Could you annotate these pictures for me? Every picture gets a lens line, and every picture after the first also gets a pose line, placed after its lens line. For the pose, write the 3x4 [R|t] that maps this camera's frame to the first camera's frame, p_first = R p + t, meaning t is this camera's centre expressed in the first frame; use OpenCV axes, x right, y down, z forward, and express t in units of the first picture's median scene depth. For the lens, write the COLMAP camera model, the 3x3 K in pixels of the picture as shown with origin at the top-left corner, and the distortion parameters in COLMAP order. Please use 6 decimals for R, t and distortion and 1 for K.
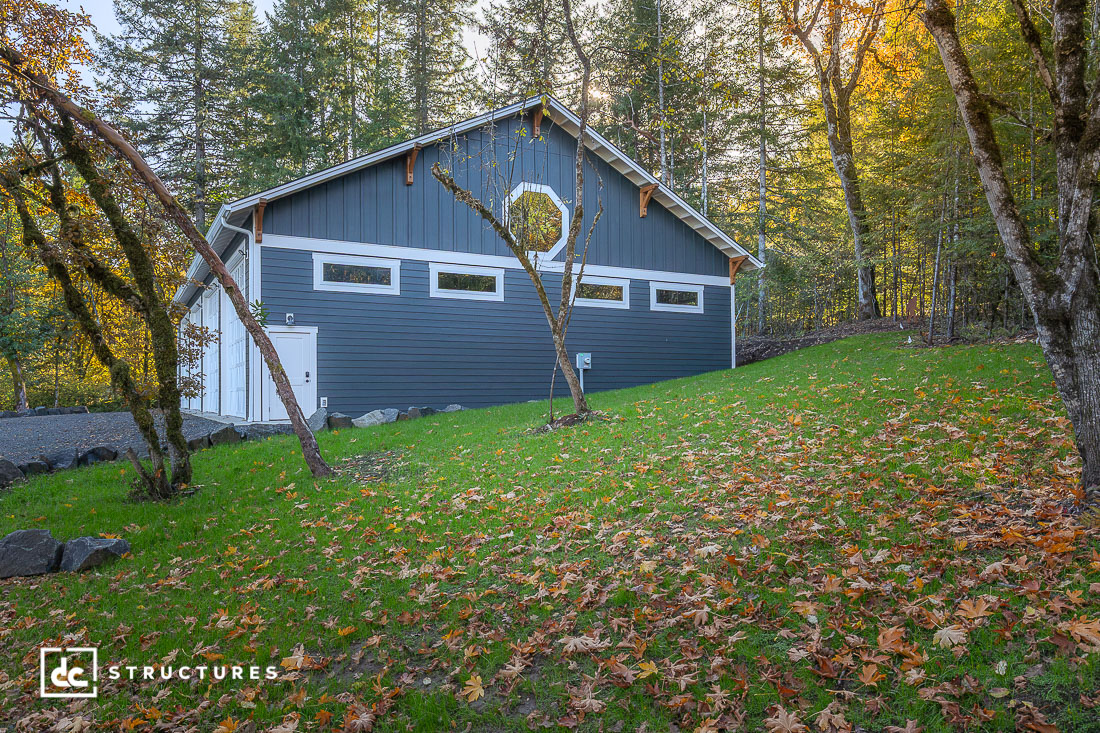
lens RADIAL K [[741.3, 0, 546.6], [0, 741.3, 372.4], [0, 0, 1]] dist [0.002636, 0.001063]
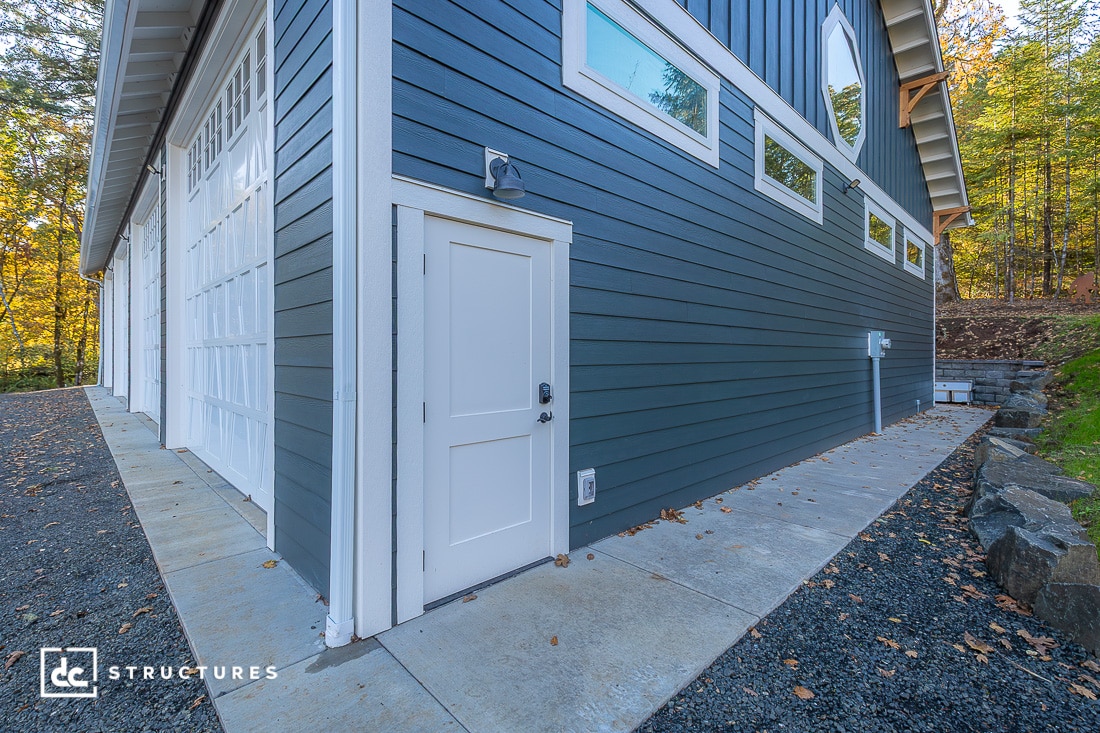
lens RADIAL K [[496.4, 0, 548.0], [0, 496.4, 355.8], [0, 0, 1]] dist [0.000397, -0.000827]
pose [[0.970521, 0.009400, 0.240835, -0.333040], [-0.016147, 0.999530, 0.026056, -0.014188], [-0.240477, -0.029177, 0.970216, 0.752423]]
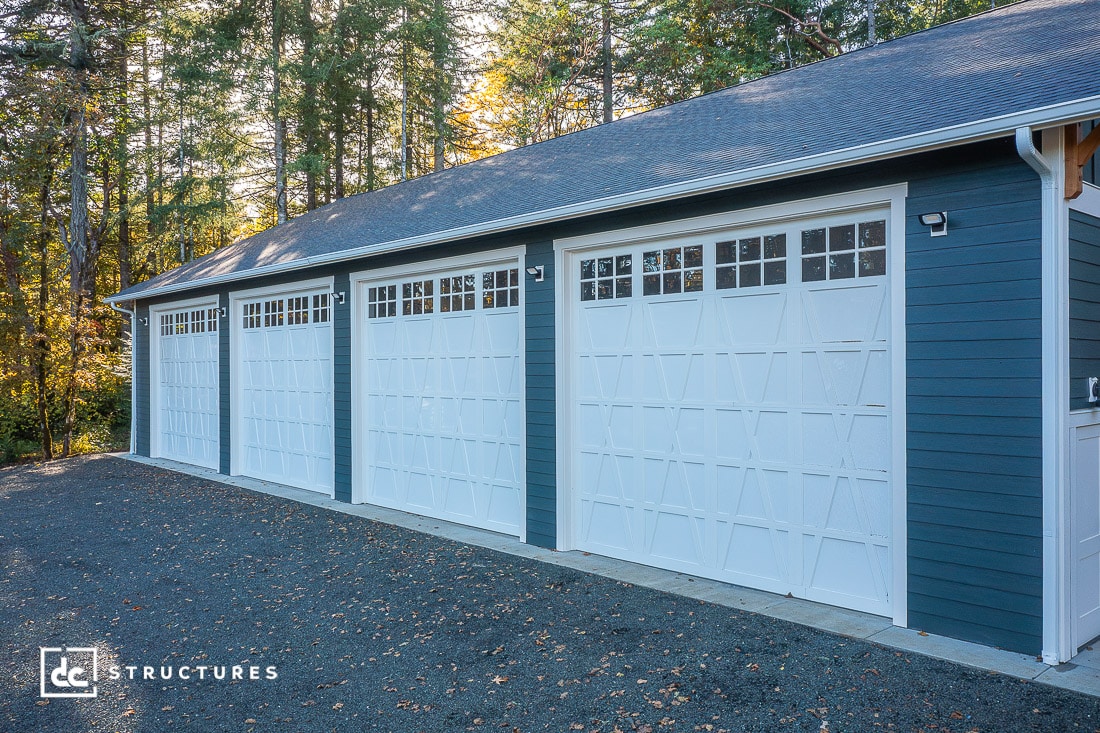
lens RADIAL K [[883.1, 0, 553.7], [0, 883.1, 369.8], [0, 0, 1]] dist [-0.002355, -0.001979]
pose [[0.976485, 0.013310, 0.215173, -0.665092], [-0.018235, 0.999615, 0.020921, -0.080163], [-0.214812, -0.024353, 0.976352, 0.536398]]
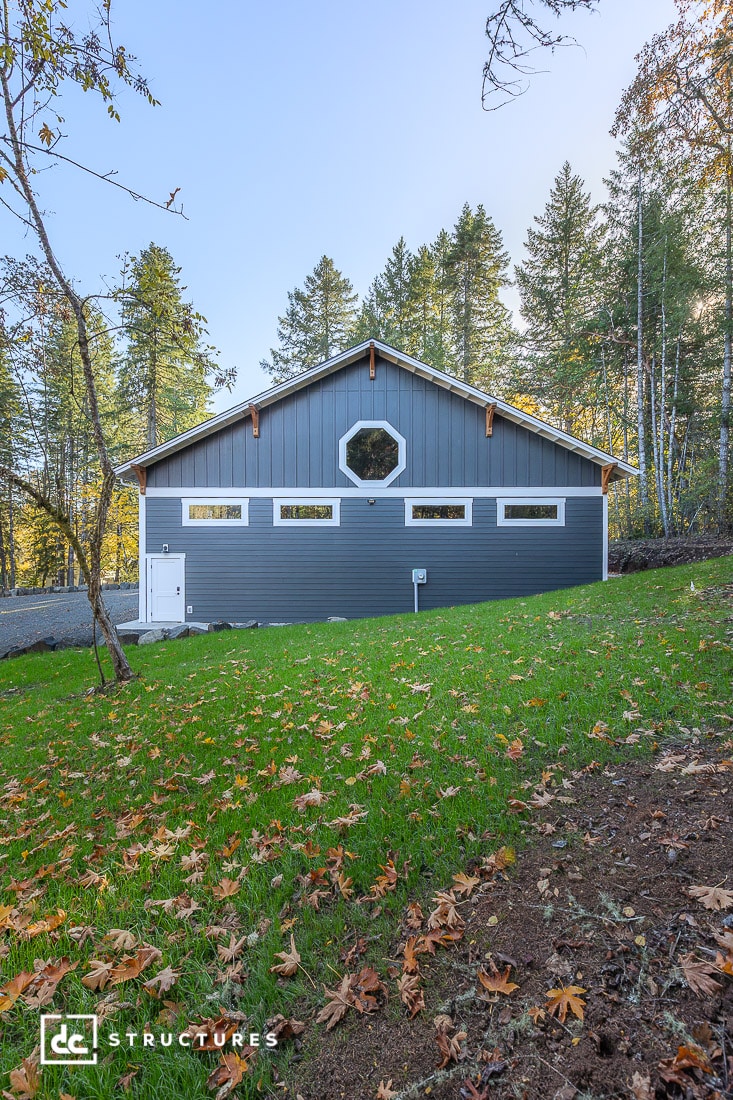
lens RADIAL K [[496.4, 0, 364.4], [0, 496.4, 569.6], [0, 0, 1]] dist [0.000397, -0.000827]
pose [[0.859312, 0.020294, -0.511048, 0.396574], [0.005973, 0.998746, 0.049704, -0.069118], [0.511416, -0.045764, 0.858114, 0.360548]]
